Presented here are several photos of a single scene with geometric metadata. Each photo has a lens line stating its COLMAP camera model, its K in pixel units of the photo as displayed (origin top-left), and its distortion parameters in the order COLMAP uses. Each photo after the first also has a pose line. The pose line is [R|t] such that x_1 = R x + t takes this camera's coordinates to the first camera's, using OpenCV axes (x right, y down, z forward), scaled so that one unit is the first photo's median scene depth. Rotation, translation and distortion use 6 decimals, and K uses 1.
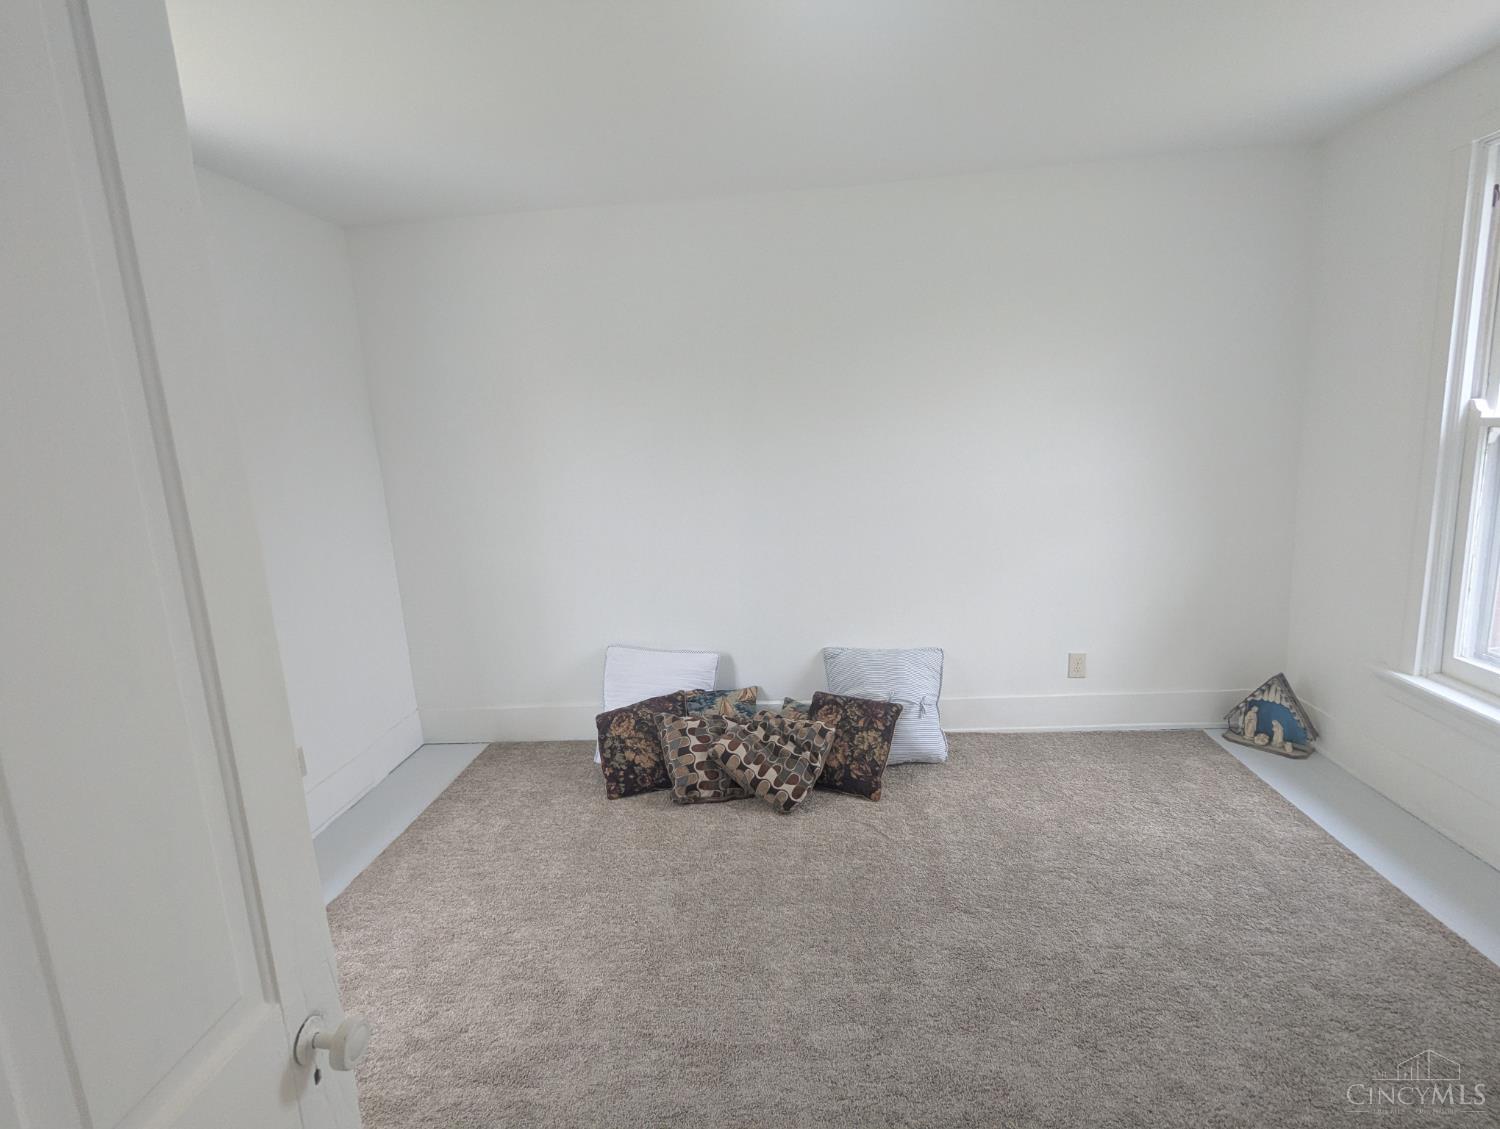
lens RADIAL K [[707.2, 0, 750.0], [0, 707.2, 564.5], [0, 0, 1]] dist [-0.001343, -0.000614]
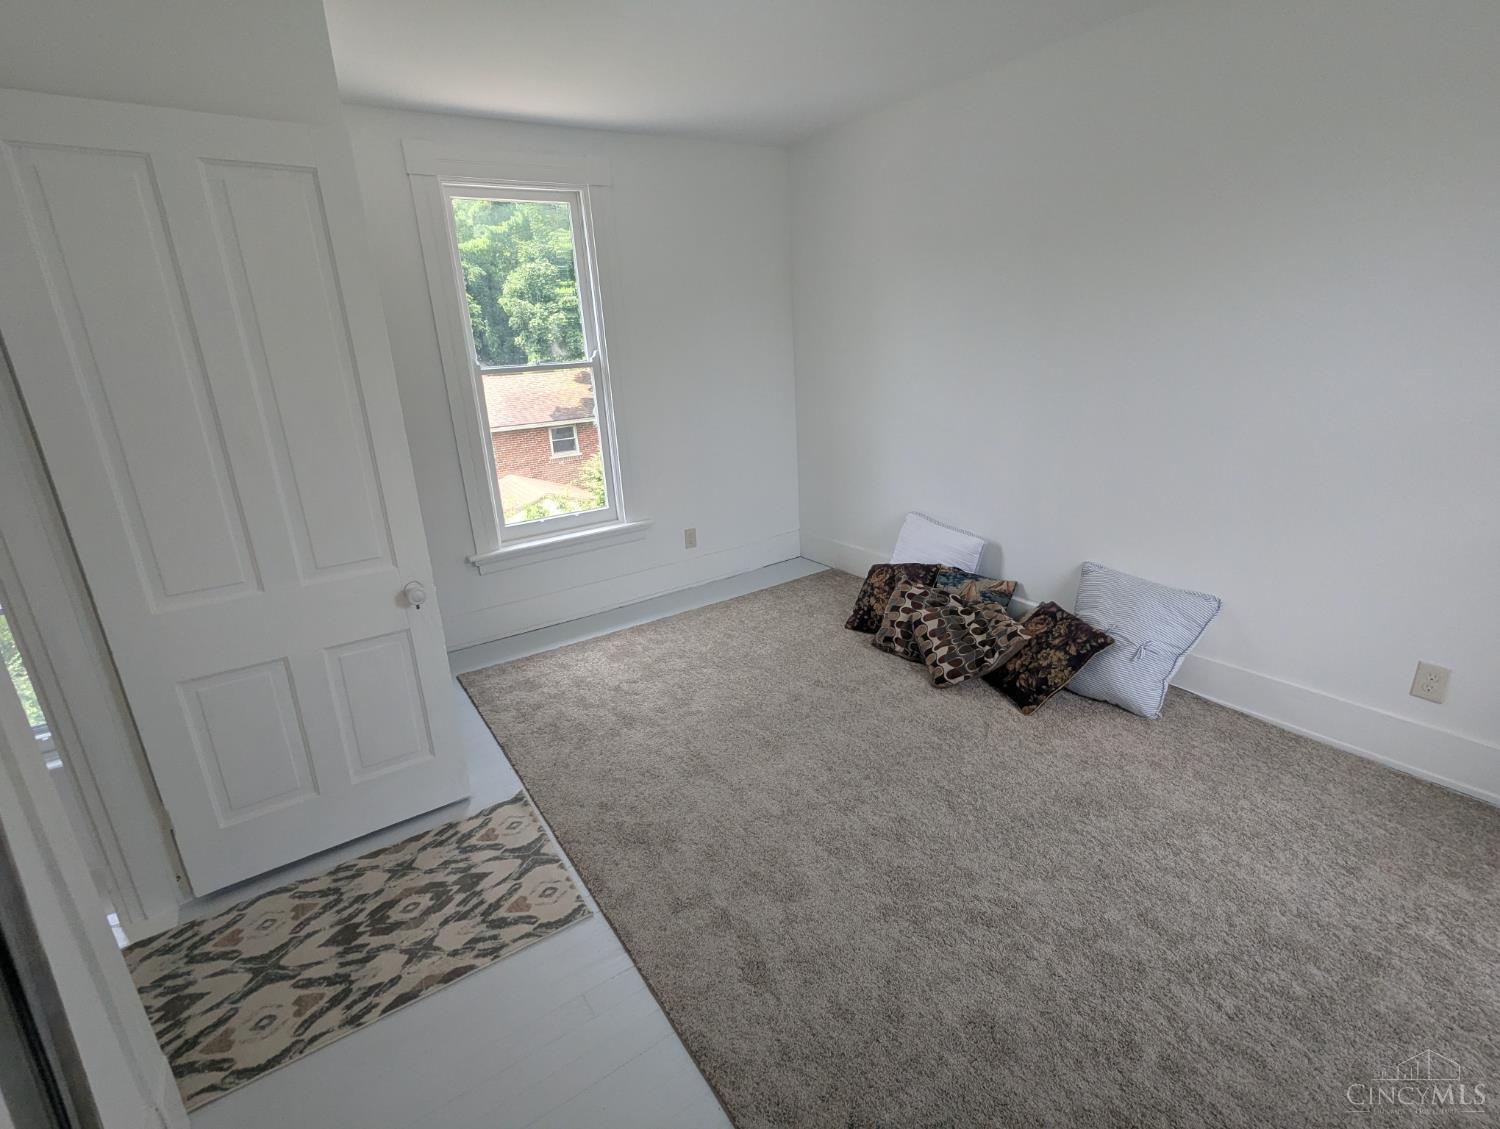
lens RADIAL K [[707.2, 0, 750.0], [0, 707.2, 564.5], [0, 0, 1]] dist [-0.001343, -0.000614]
pose [[0.627354, 0.263536, -0.732786, 0.569980], [-0.120647, 0.962527, 0.242871, -0.056173], [0.769332, -0.063957, 0.635640, 0.085412]]
